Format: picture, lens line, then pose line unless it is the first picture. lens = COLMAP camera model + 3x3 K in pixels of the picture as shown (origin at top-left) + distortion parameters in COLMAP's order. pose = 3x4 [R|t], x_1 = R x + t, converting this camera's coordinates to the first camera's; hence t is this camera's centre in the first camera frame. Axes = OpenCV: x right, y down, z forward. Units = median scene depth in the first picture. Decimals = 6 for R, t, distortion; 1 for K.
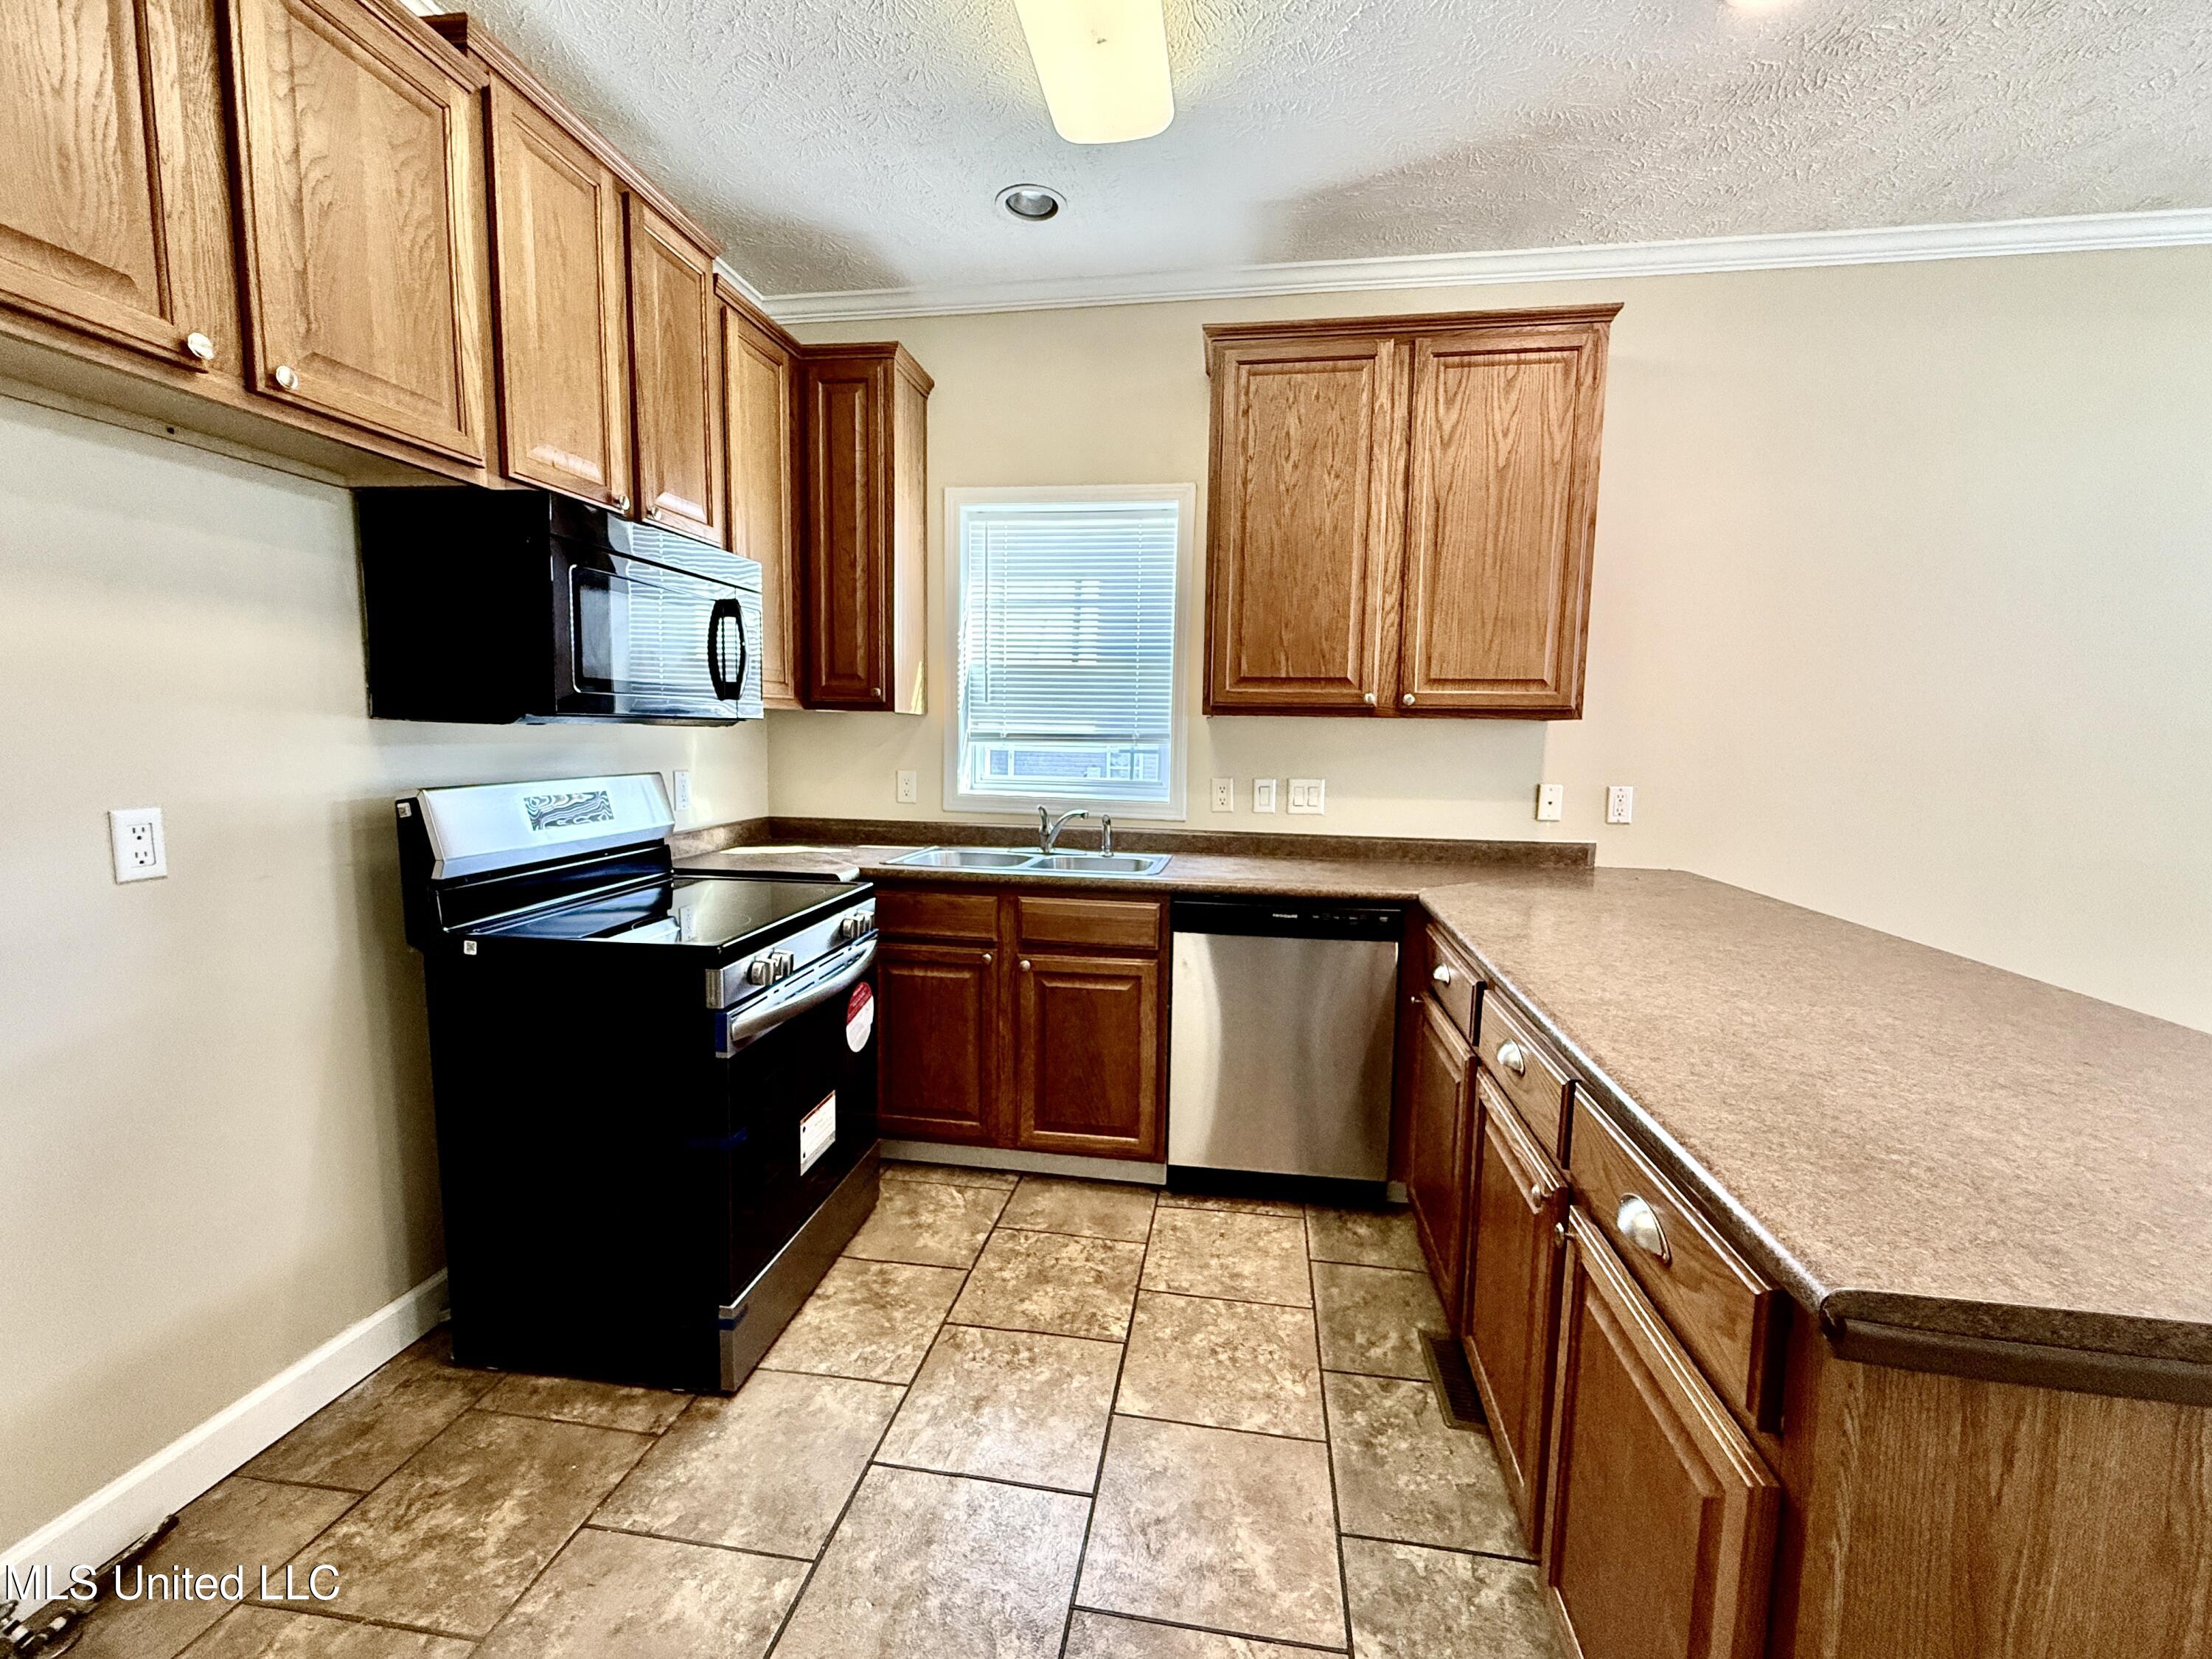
lens RADIAL K [[930.8, 0, 1106.6], [0, 930.8, 834.6], [0, 0, 1]] dist [-0.000742, 0.000514]
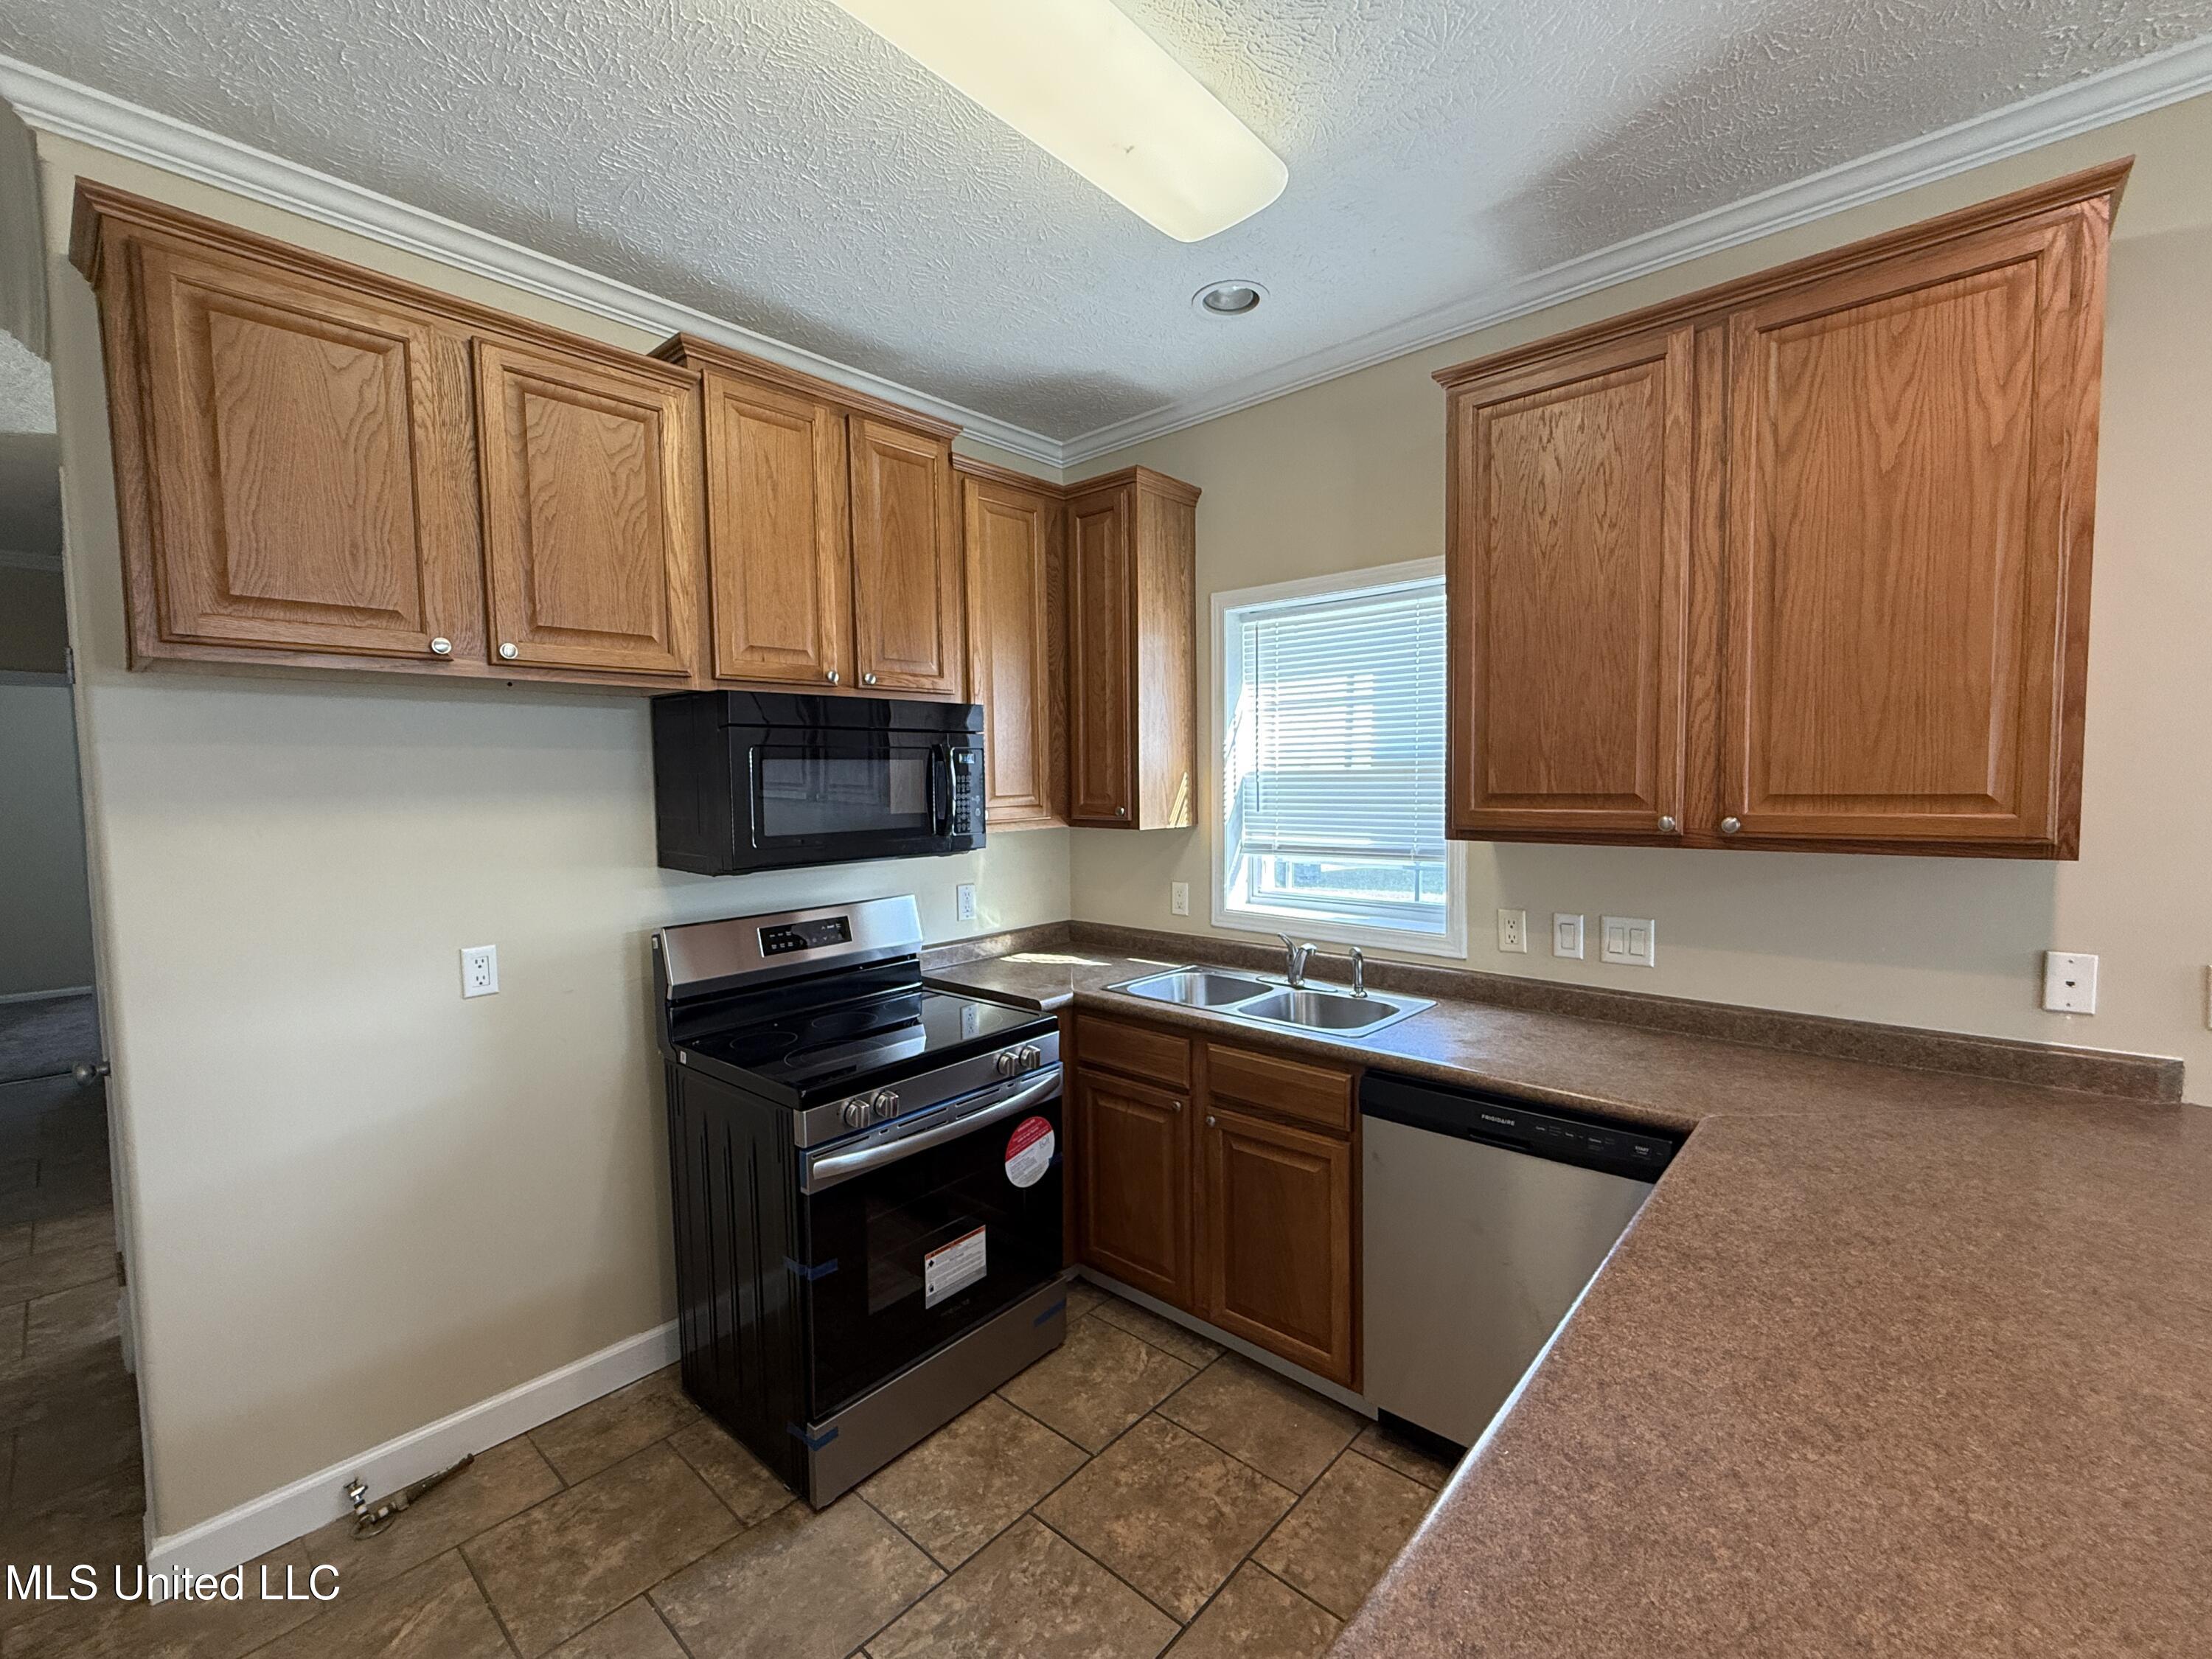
lens RADIAL K [[933.0, 0, 1107.5], [0, 933.0, 832.4], [0, 0, 1]] dist [-0.000138, -0.000028]
pose [[0.838799, 0.003645, -0.544429, 0.324652], [-0.030740, 0.998699, -0.040675, -0.101031], [0.543573, 0.050854, 0.837820, 0.175727]]
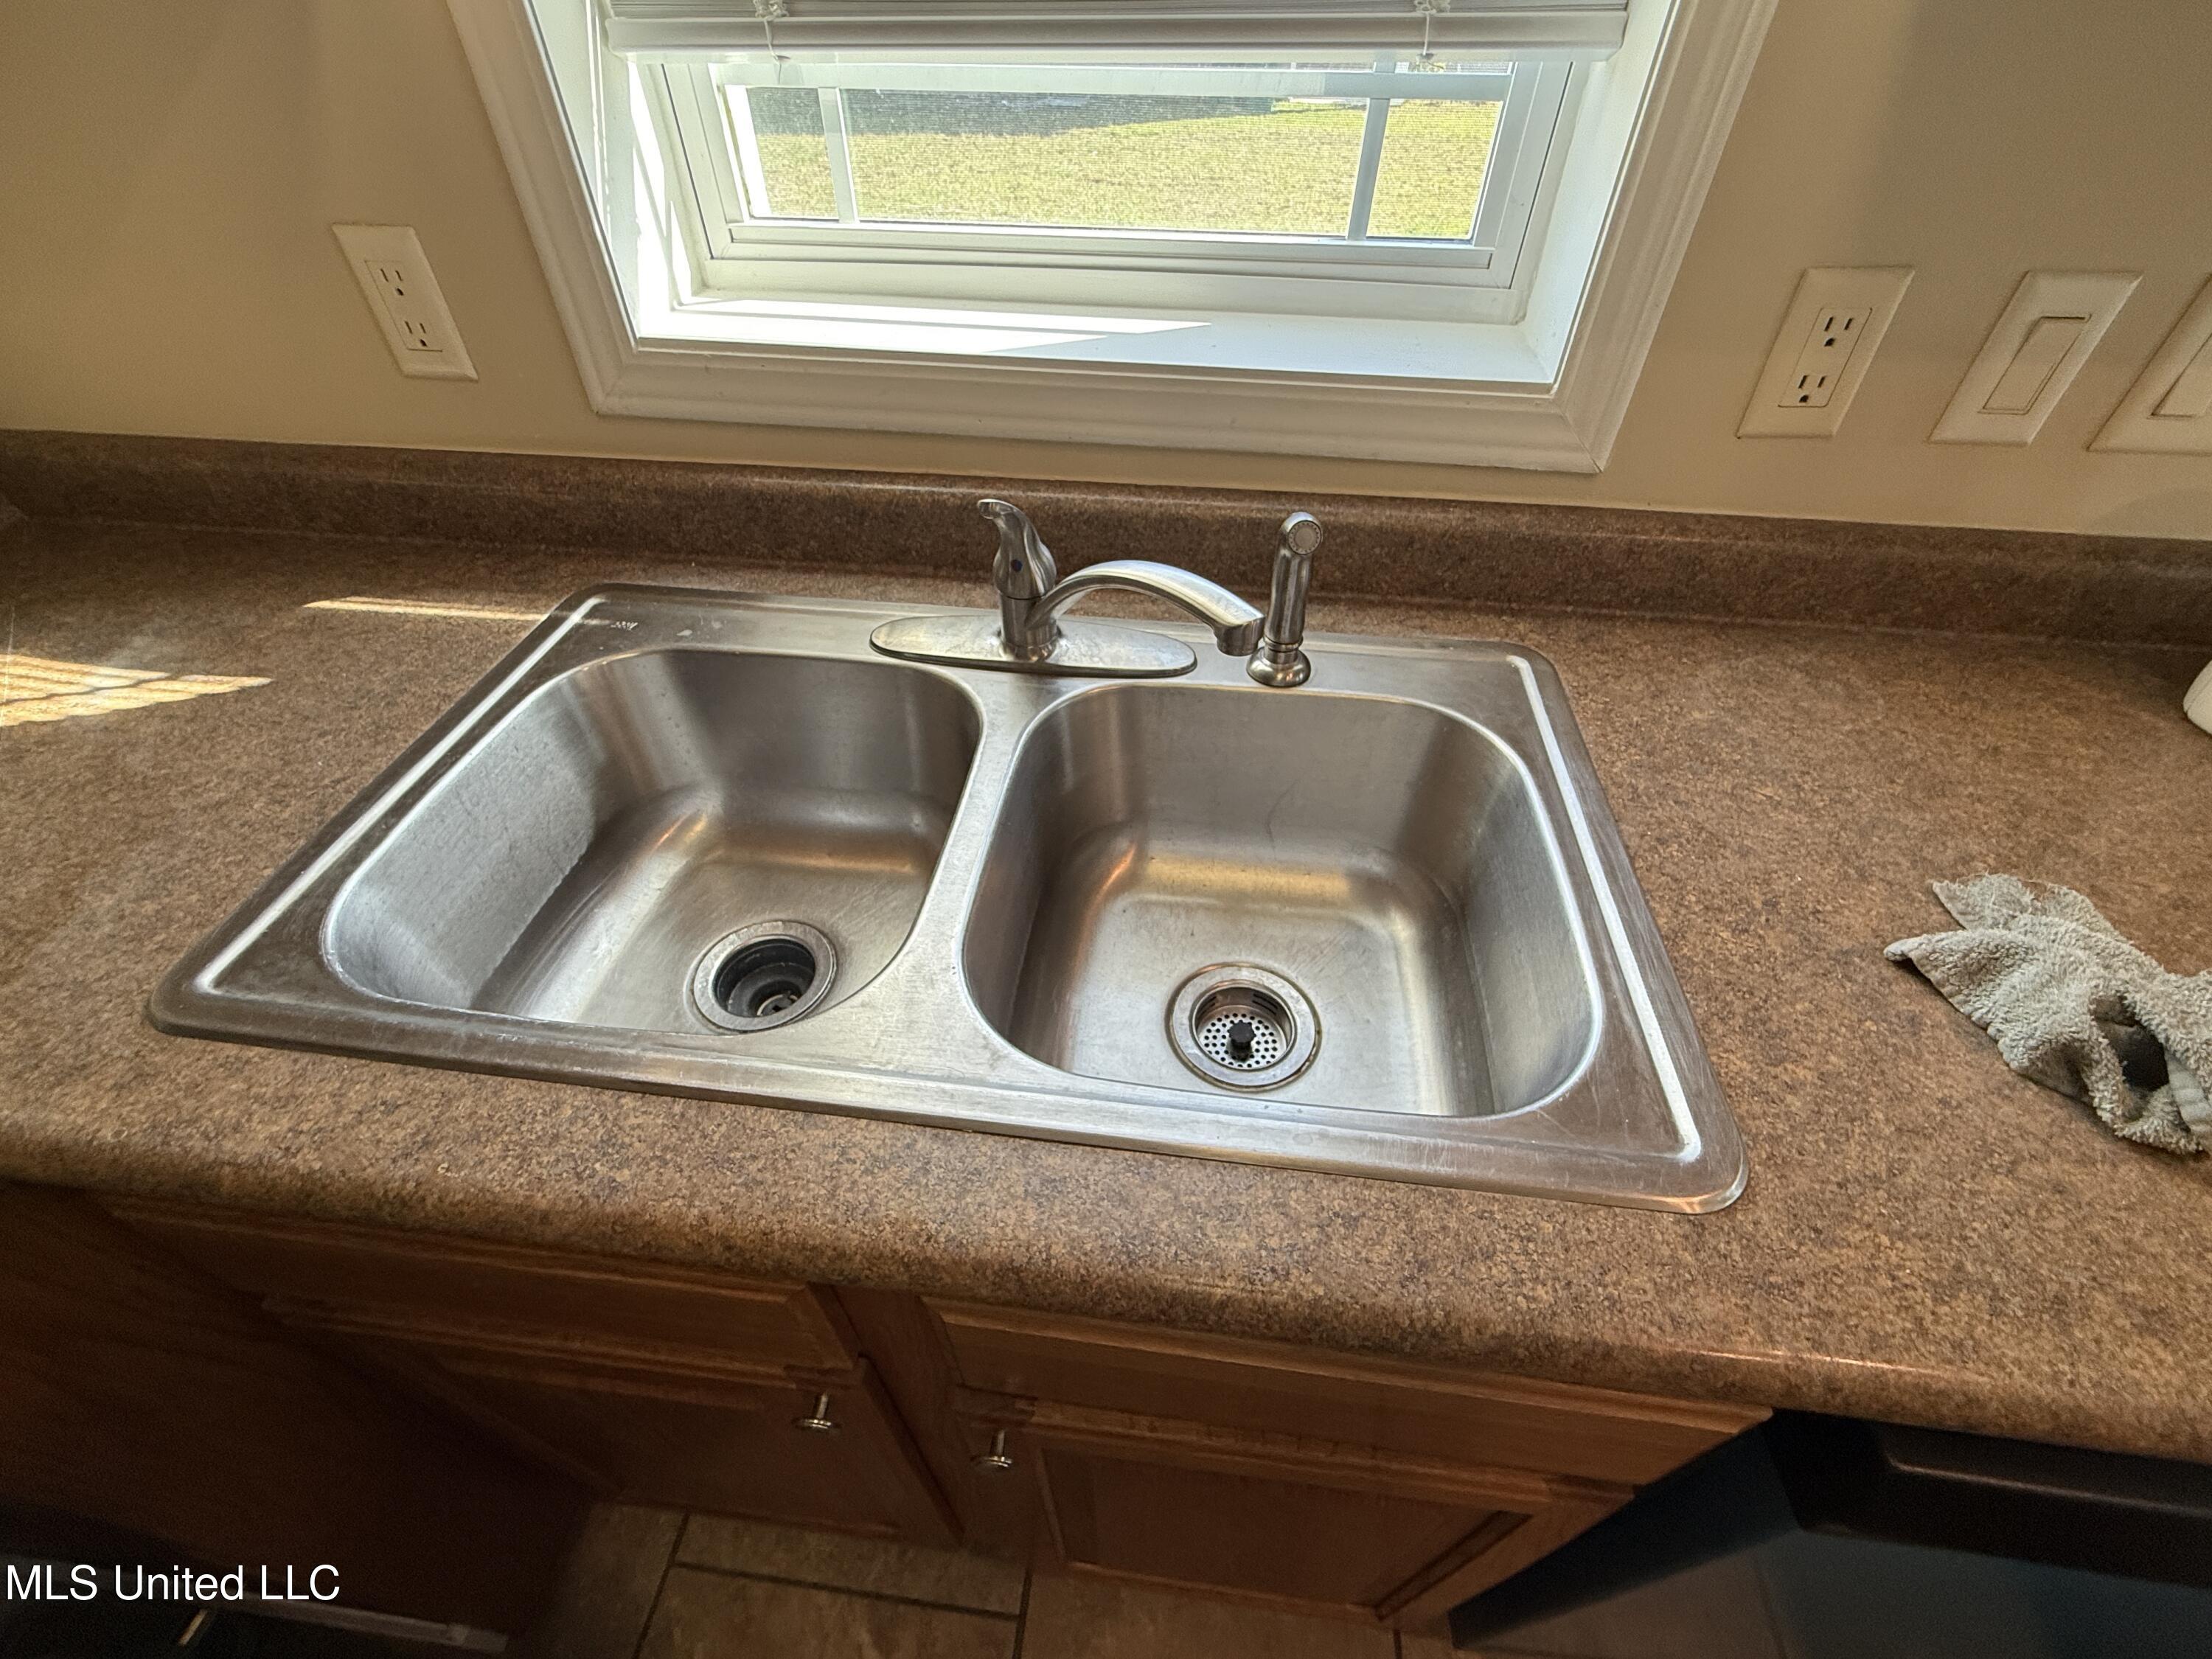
lens RADIAL K [[933.0, 0, 1107.5], [0, 933.0, 832.4], [0, 0, 1]] dist [-0.000138, -0.000028]
pose [[0.999291, -0.036741, 0.008176, -0.056503], [0.023818, 0.785450, 0.618467, -0.113603], [-0.029145, -0.617834, 0.785768, 0.930556]]
